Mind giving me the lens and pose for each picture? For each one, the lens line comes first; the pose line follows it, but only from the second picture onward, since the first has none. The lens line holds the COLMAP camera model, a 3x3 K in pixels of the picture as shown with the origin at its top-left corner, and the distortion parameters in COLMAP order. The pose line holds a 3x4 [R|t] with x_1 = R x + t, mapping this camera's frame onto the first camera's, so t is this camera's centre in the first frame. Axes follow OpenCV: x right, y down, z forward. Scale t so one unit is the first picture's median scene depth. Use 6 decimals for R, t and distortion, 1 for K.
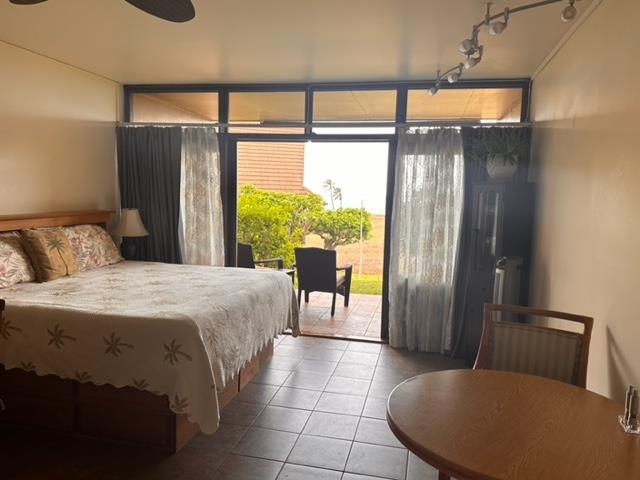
lens RADIAL K [[454.1, 0, 318.9], [0, 454.1, 246.6], [0, 0, 1]] dist [-0.001290, -0.005137]
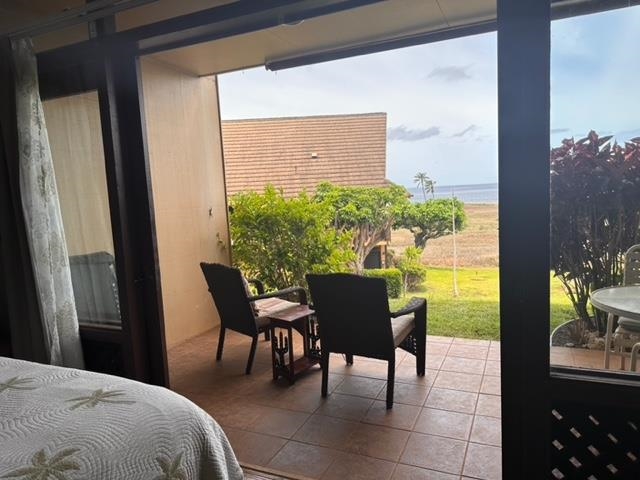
lens RADIAL K [[443.4, 0, 306.2], [0, 443.4, 239.7], [0, 0, 1]] dist [-0.019939, -0.005028]
pose [[0.971352, -0.058470, -0.230338, 0.009066], [0.056696, 0.998289, -0.014317, -0.004111], [0.230781, 0.000848, 0.973005, 0.071285]]
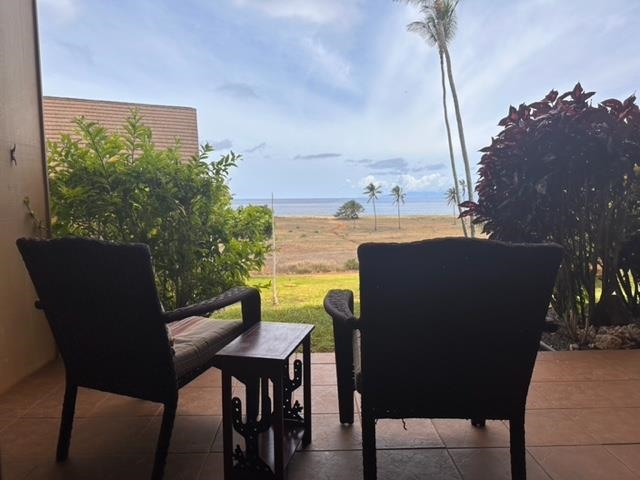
lens RADIAL K [[454.1, 0, 318.9], [0, 454.1, 246.6], [0, 0, 1]] dist [-0.001290, -0.005137]
pose [[0.970072, -0.065230, 0.233891, -0.017879], [0.065308, 0.997838, 0.007423, 0.000088], [-0.233869, 0.008074, 0.972234, 0.111906]]
